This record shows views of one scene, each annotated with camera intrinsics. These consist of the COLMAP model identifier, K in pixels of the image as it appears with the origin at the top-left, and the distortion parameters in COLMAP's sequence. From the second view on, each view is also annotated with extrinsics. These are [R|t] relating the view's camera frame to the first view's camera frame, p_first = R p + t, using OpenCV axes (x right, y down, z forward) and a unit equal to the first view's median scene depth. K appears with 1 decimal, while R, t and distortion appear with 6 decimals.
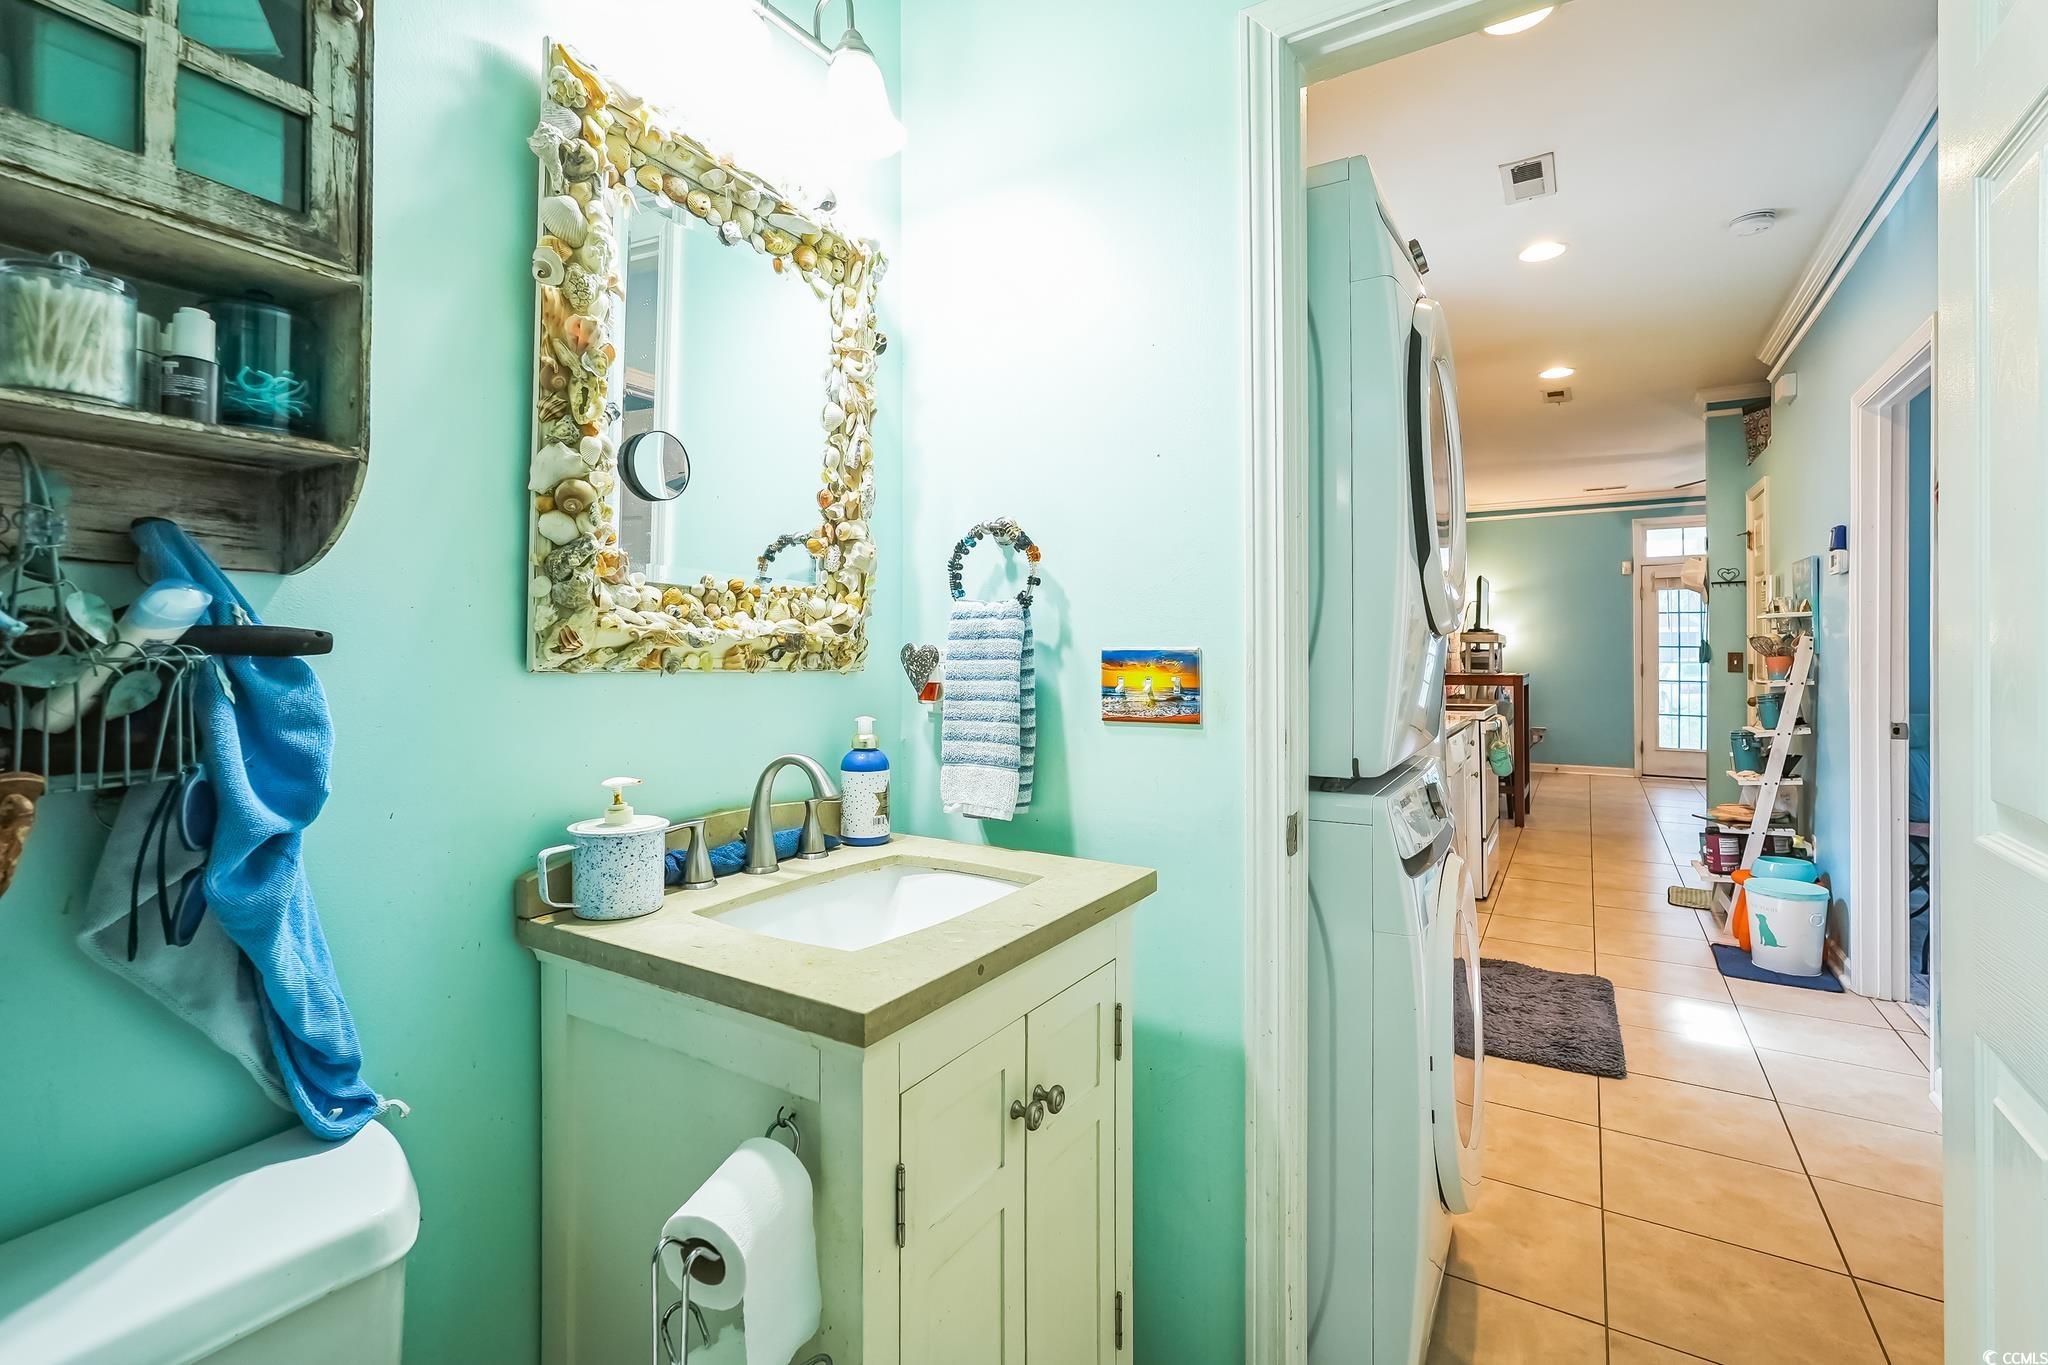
lens RADIAL K [[930.5, 0, 1027.5], [0, 930.5, 639.2], [0, 0, 1]] dist [-0.002841, 0.001721]
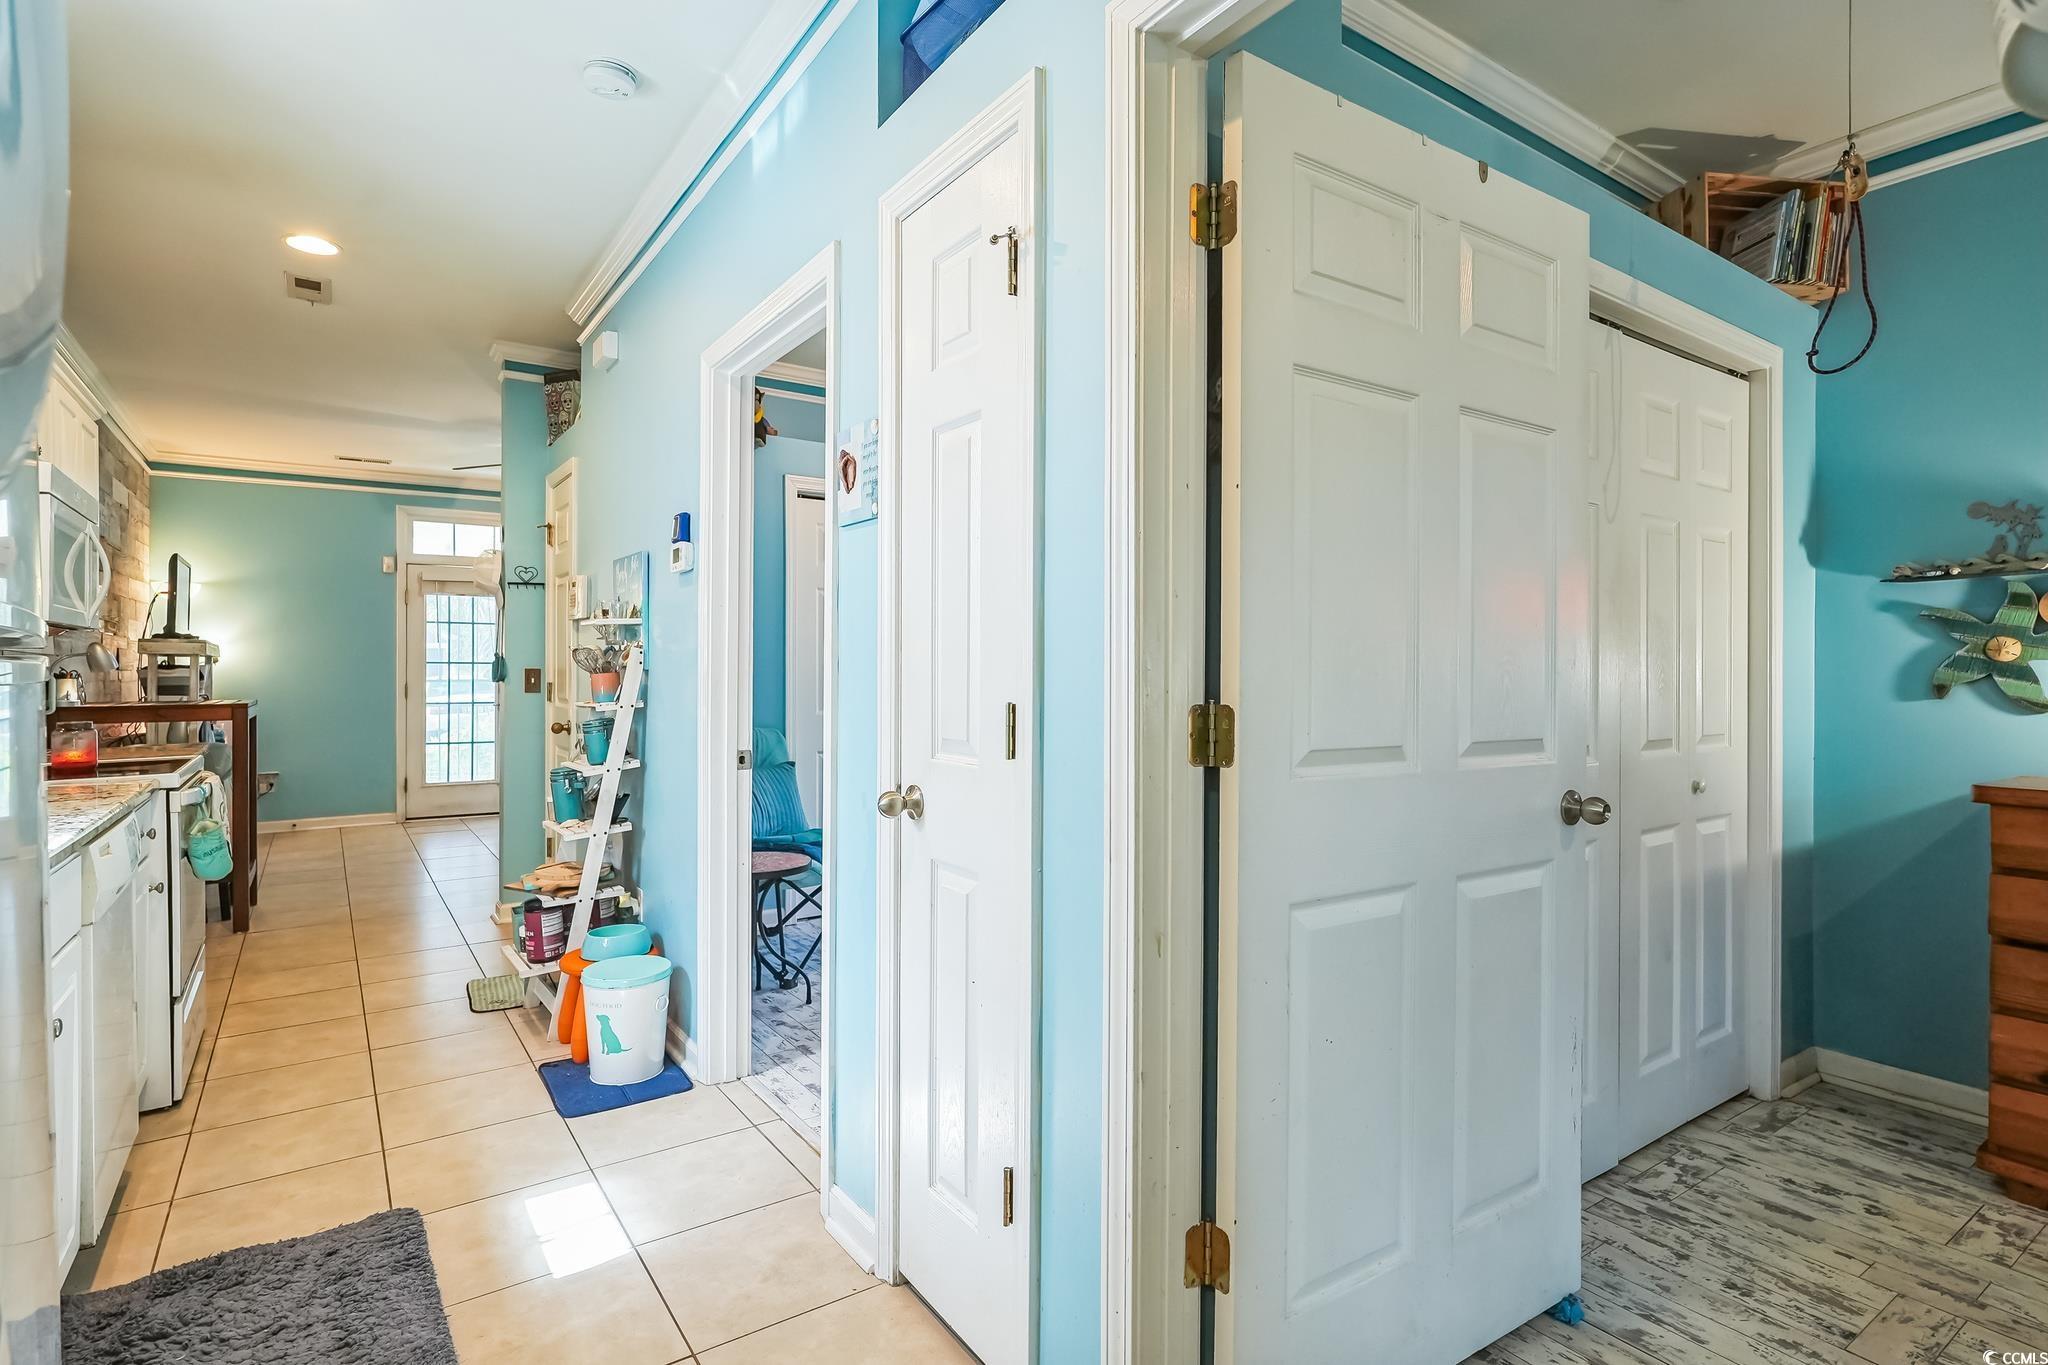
lens RADIAL K [[1023.7, 0, 1031.0], [0, 1023.7, 667.8], [0, 0, 1]] dist [-0.006267, 0.000666]
pose [[0.409101, 0.000411, 0.912489, 0.133361], [-0.011039, 0.999929, 0.004499, 0.005232], [-0.912422, -0.011914, 0.409077, 0.265074]]
